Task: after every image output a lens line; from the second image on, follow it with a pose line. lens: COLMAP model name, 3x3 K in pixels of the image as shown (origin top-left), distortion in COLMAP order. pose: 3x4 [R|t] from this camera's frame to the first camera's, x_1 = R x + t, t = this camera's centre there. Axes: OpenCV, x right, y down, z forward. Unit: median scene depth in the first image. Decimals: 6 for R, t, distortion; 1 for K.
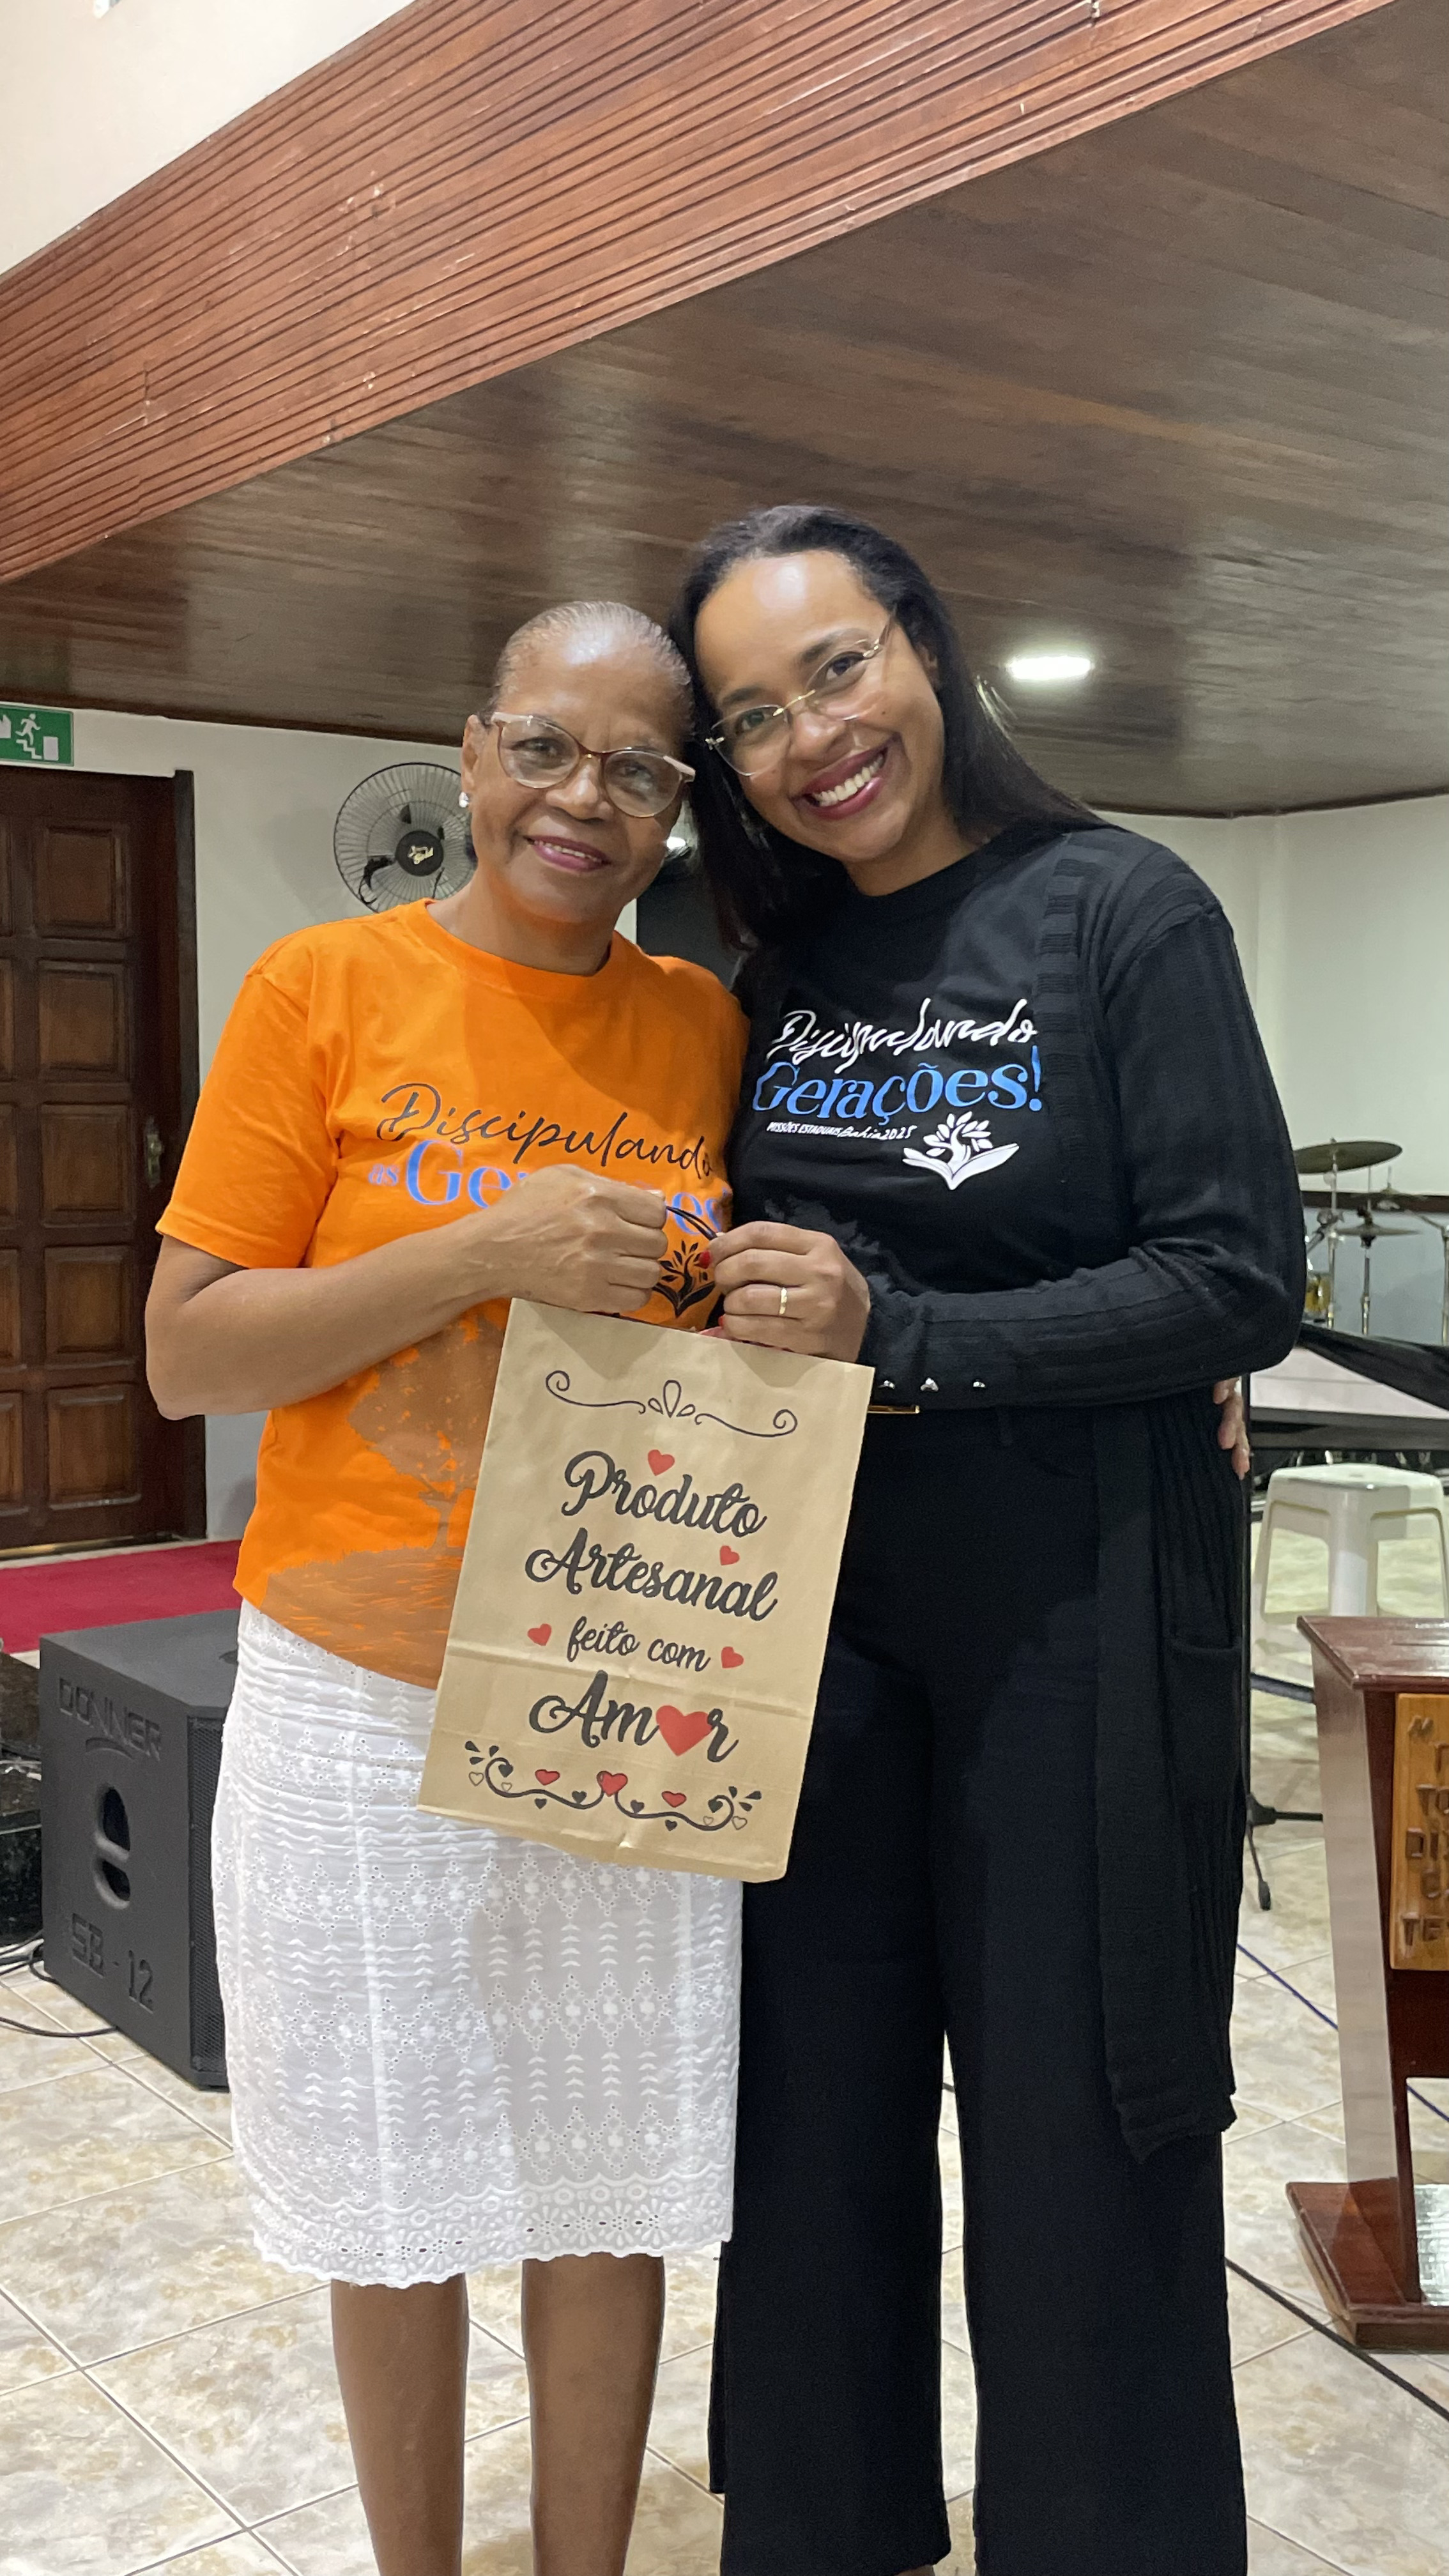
lens RADIAL K [[2510.1, 0, 724.5], [0, 2510.1, 1288.0], [0, 0, 1]] dist [0.049593, -0.007919]
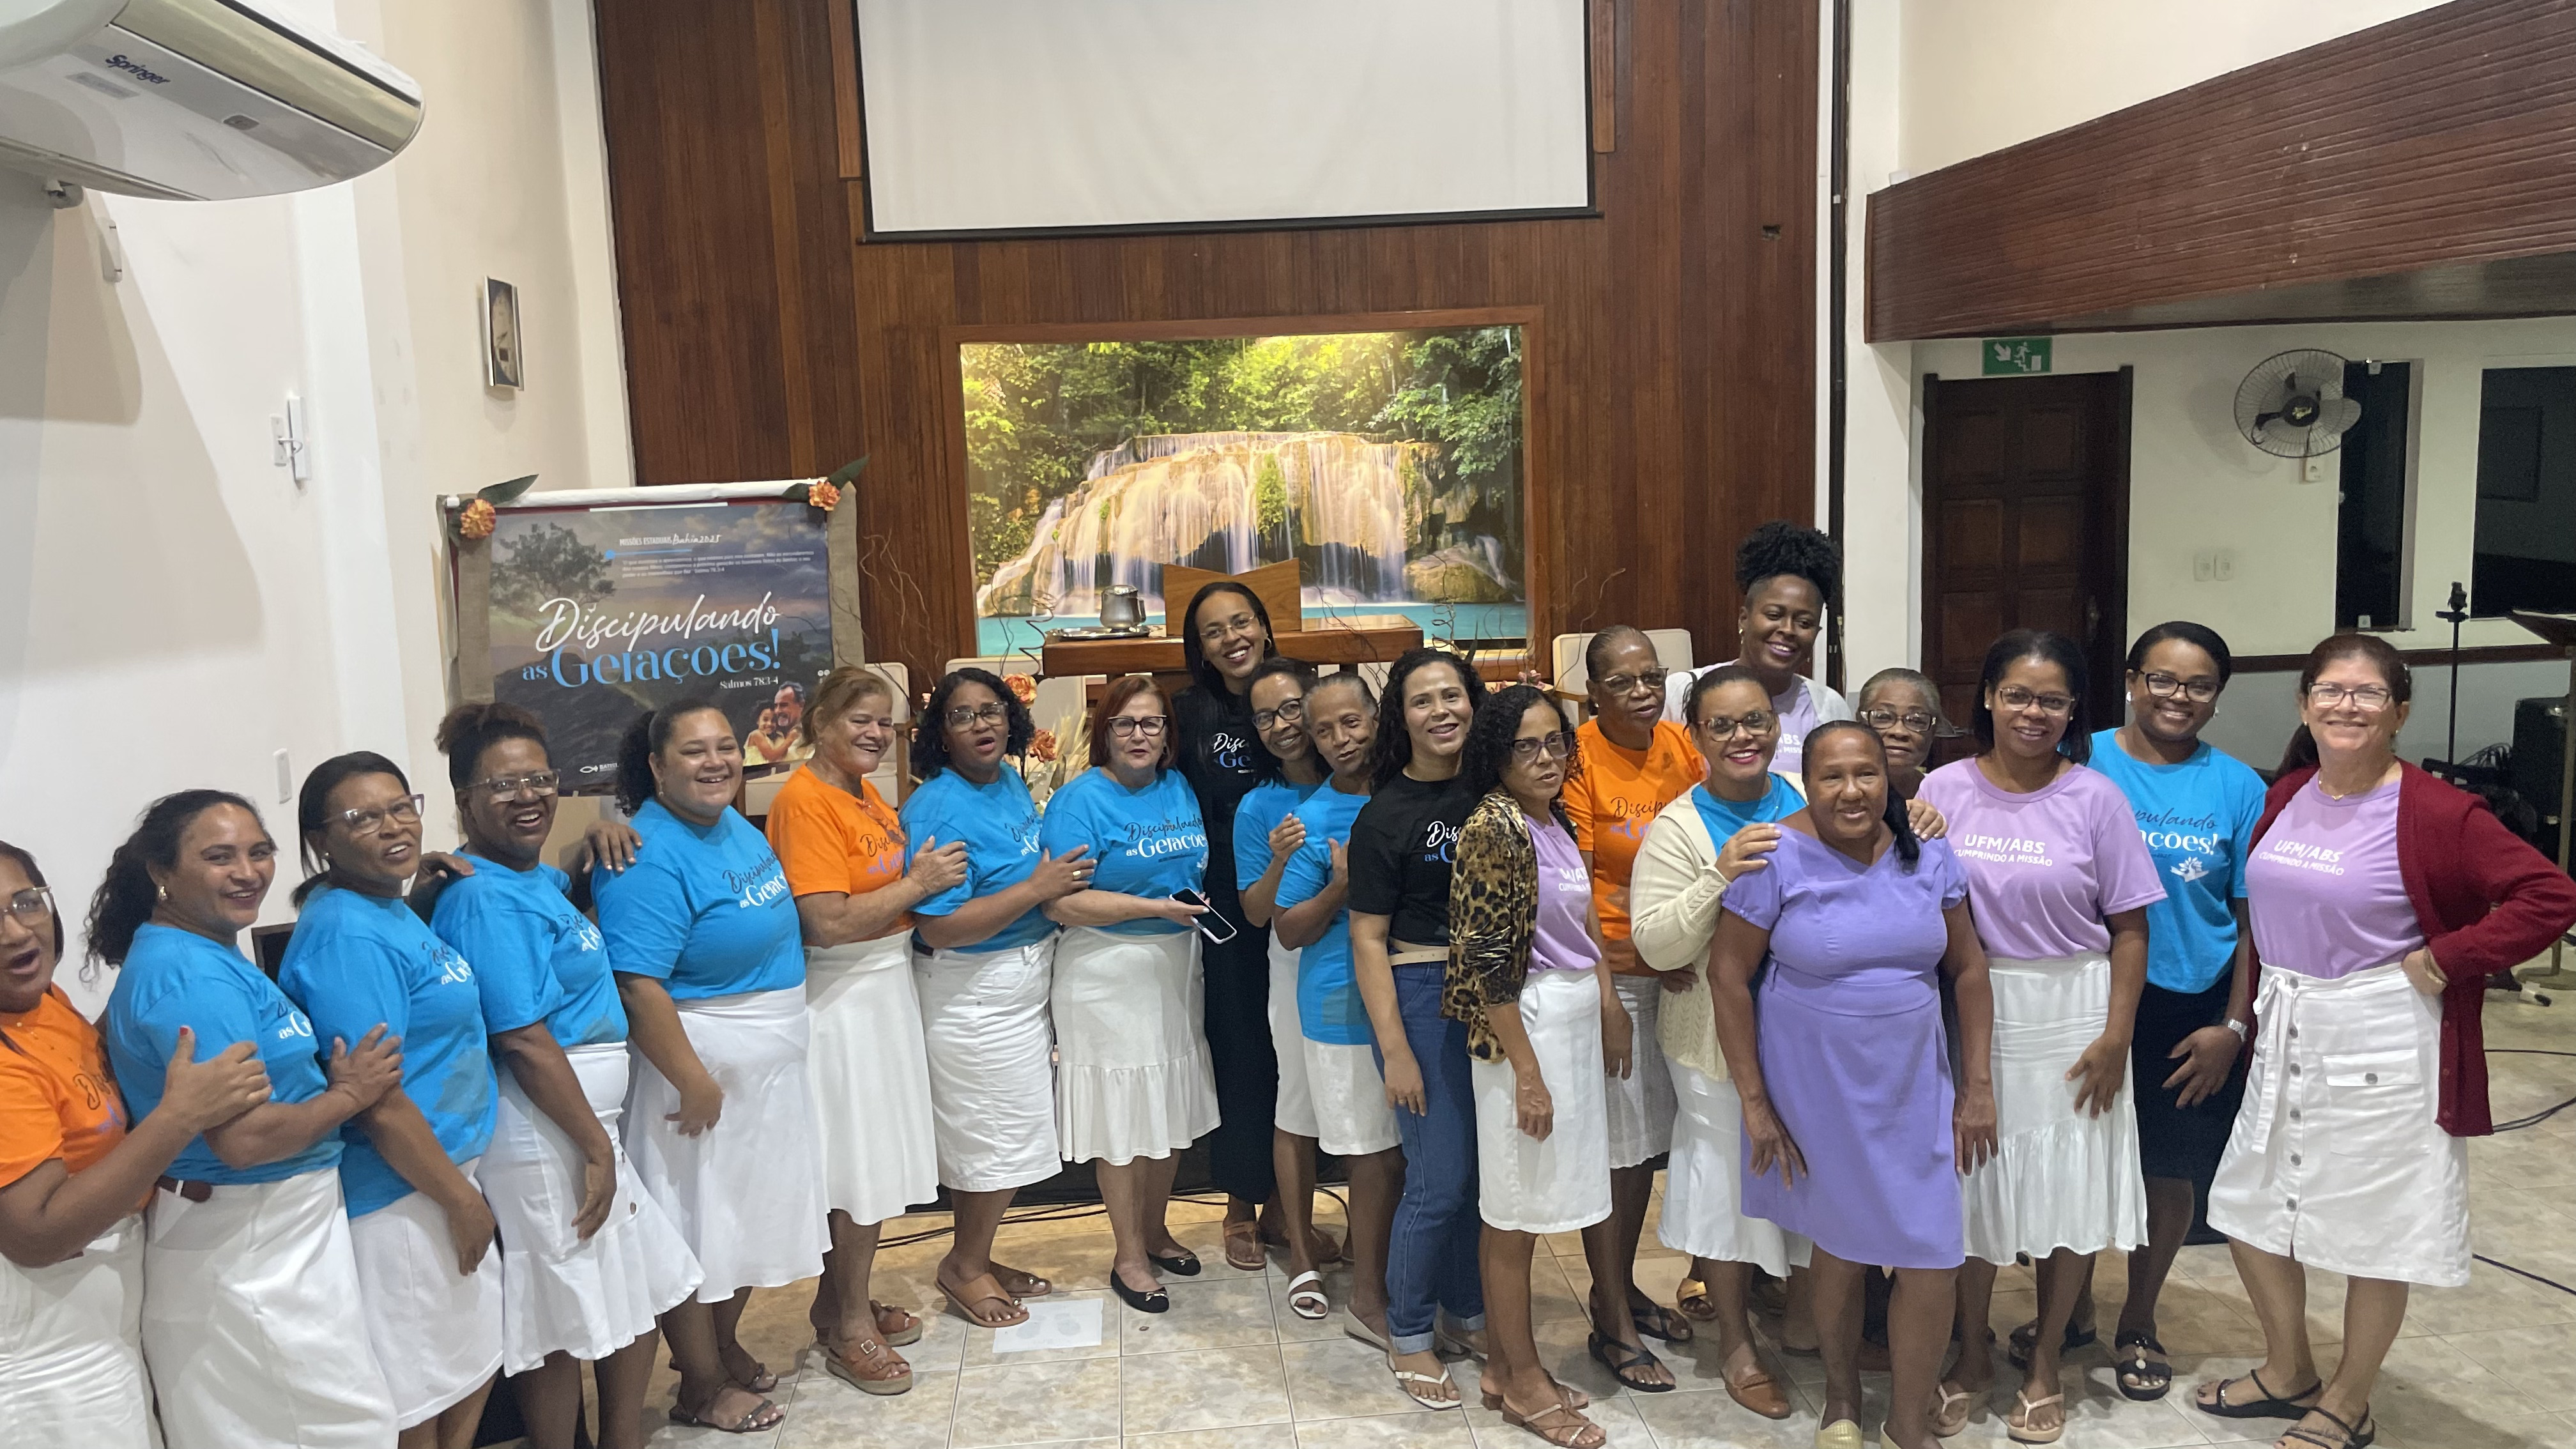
lens RADIAL K [[1978.1, 0, 1288.0], [0, 1978.1, 724.5], [0, 0, 1]] dist [0.091610, -0.142175]
pose [[0.841710, 0.043401, -0.538183, 0.027021], [0.000756, 0.996668, 0.081557, -0.158828], [0.539930, -0.069054, 0.838873, -0.488066]]
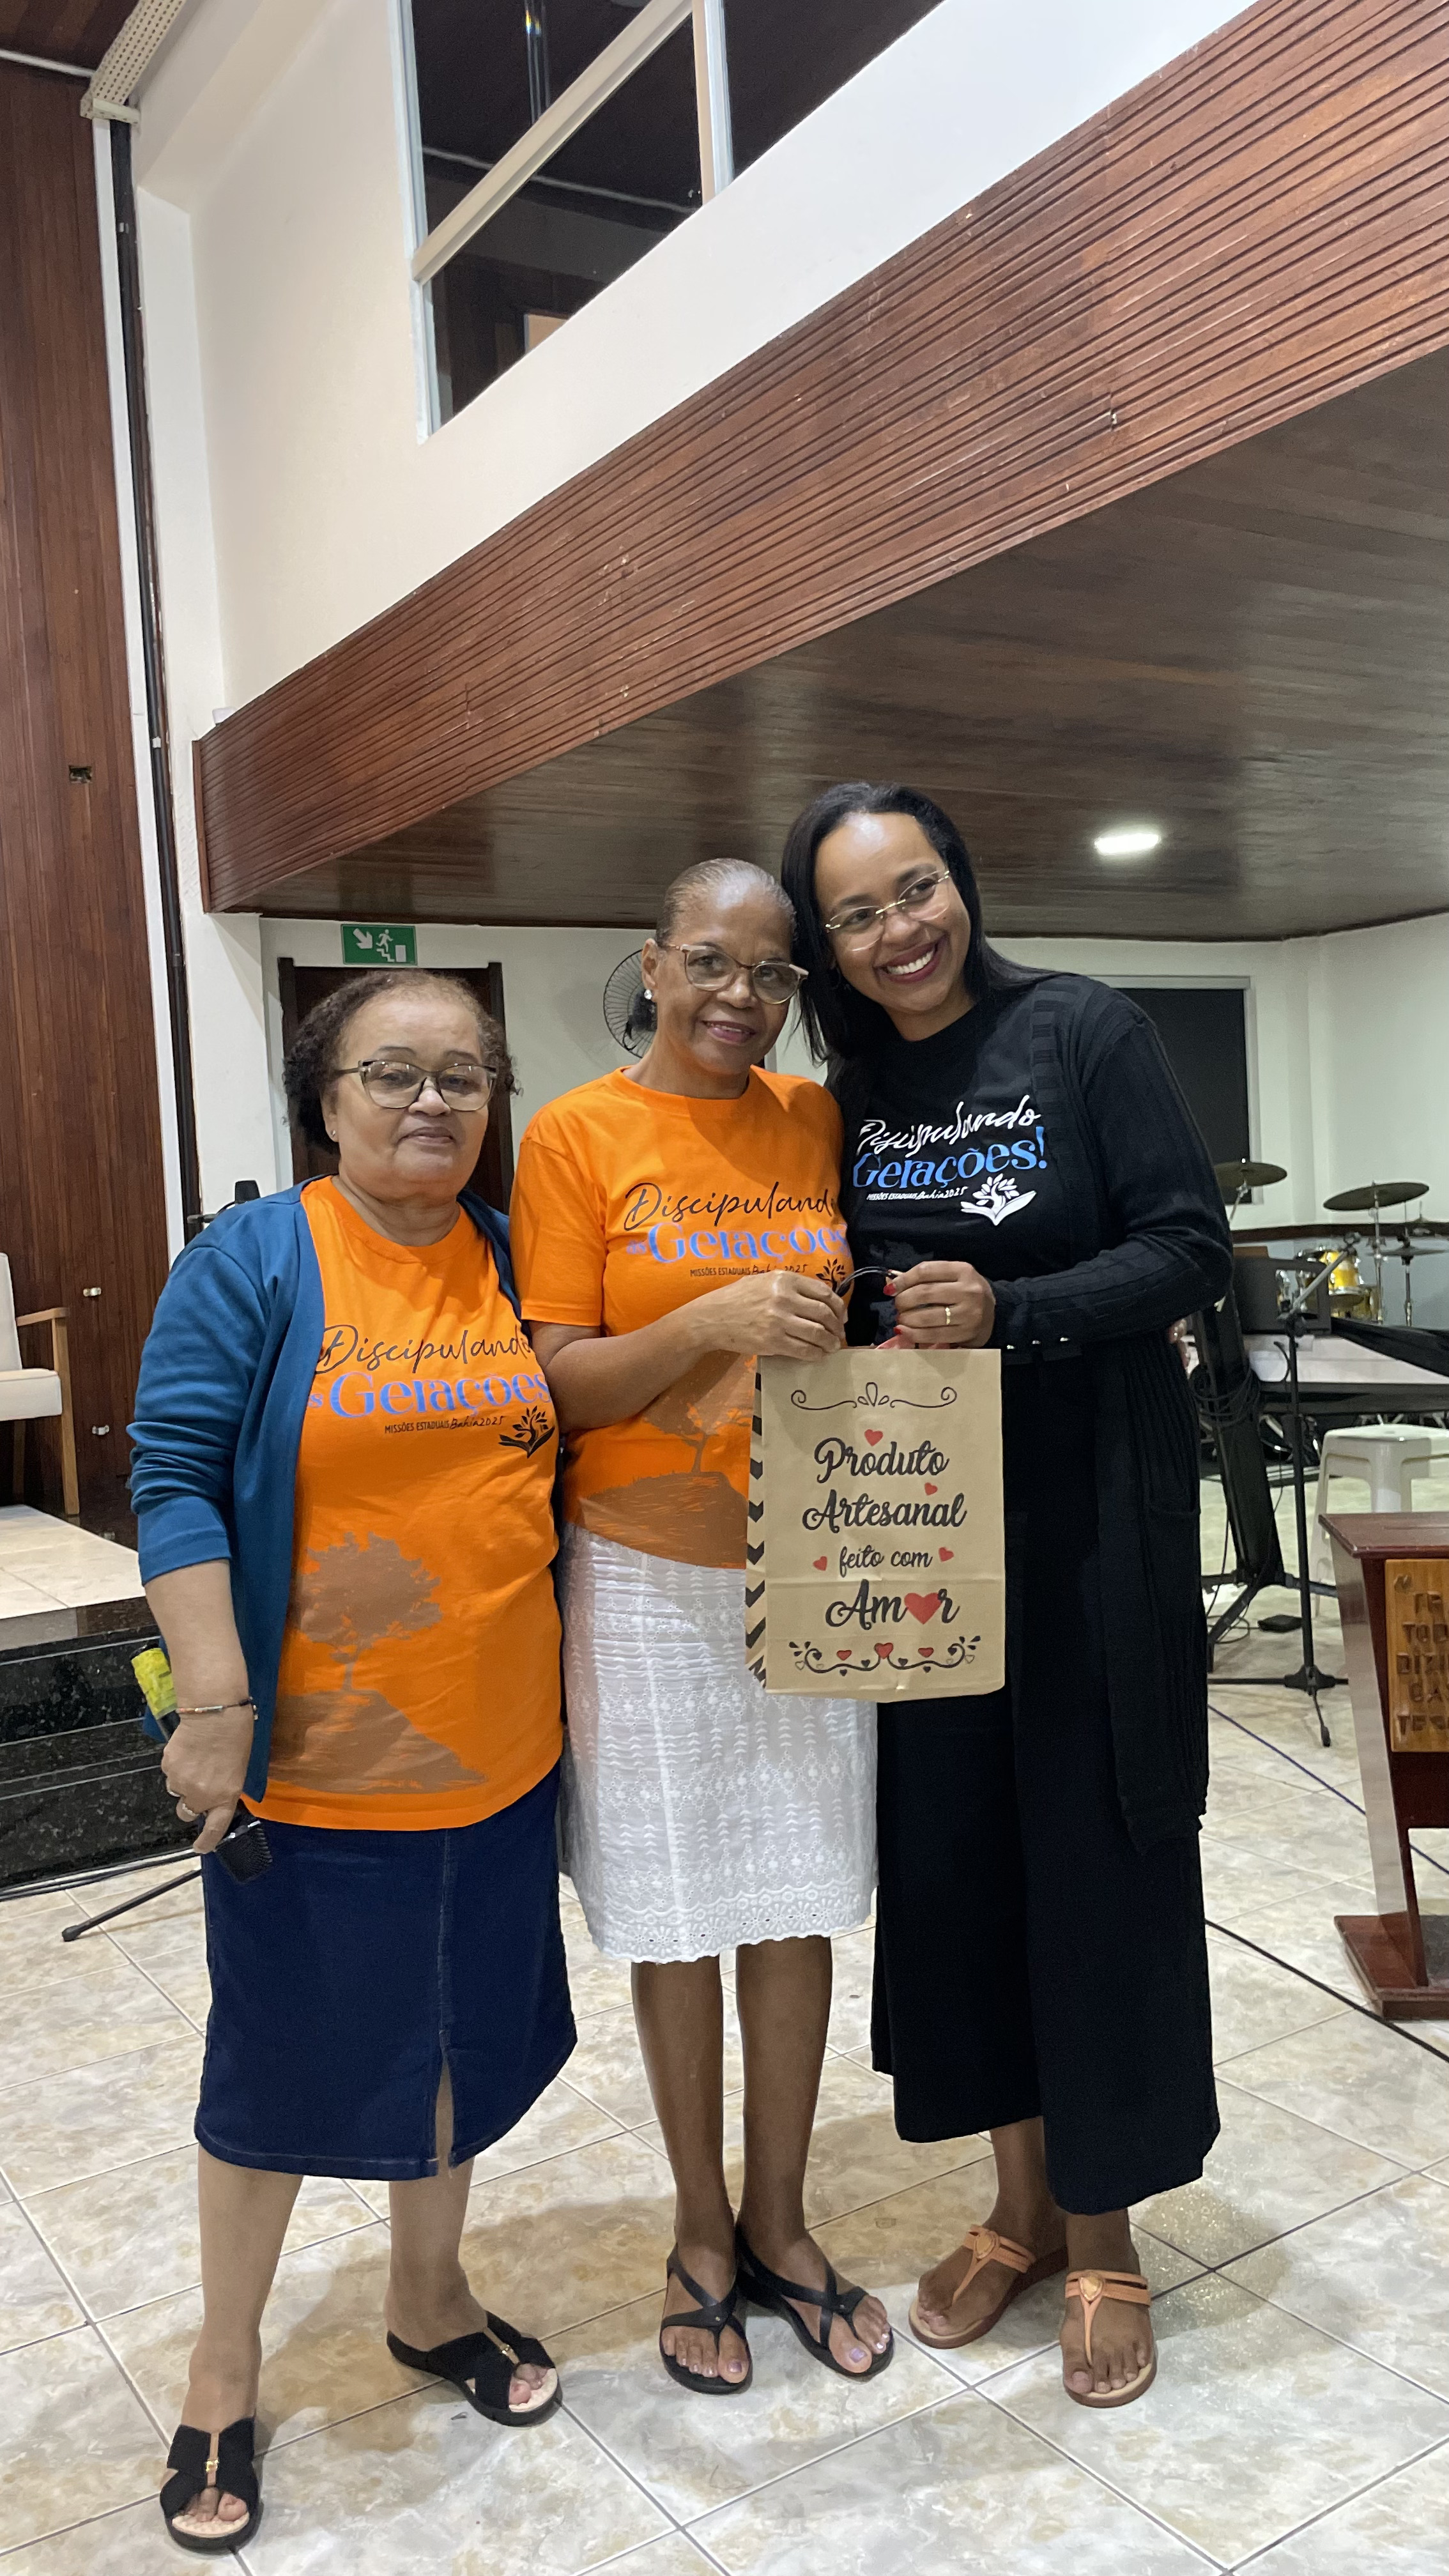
lens RADIAL K [[1978.1, 0, 724.5], [0, 1978.1, 1288.0], [0, 0, 1]] dist [0.091610, -0.142175]
pose [[0.994371, -0.050755, -0.093008, 0.003442], [0.048539, 0.998484, -0.025941, 0.010950], [0.094184, 0.021281, 0.995327, -0.109880]]
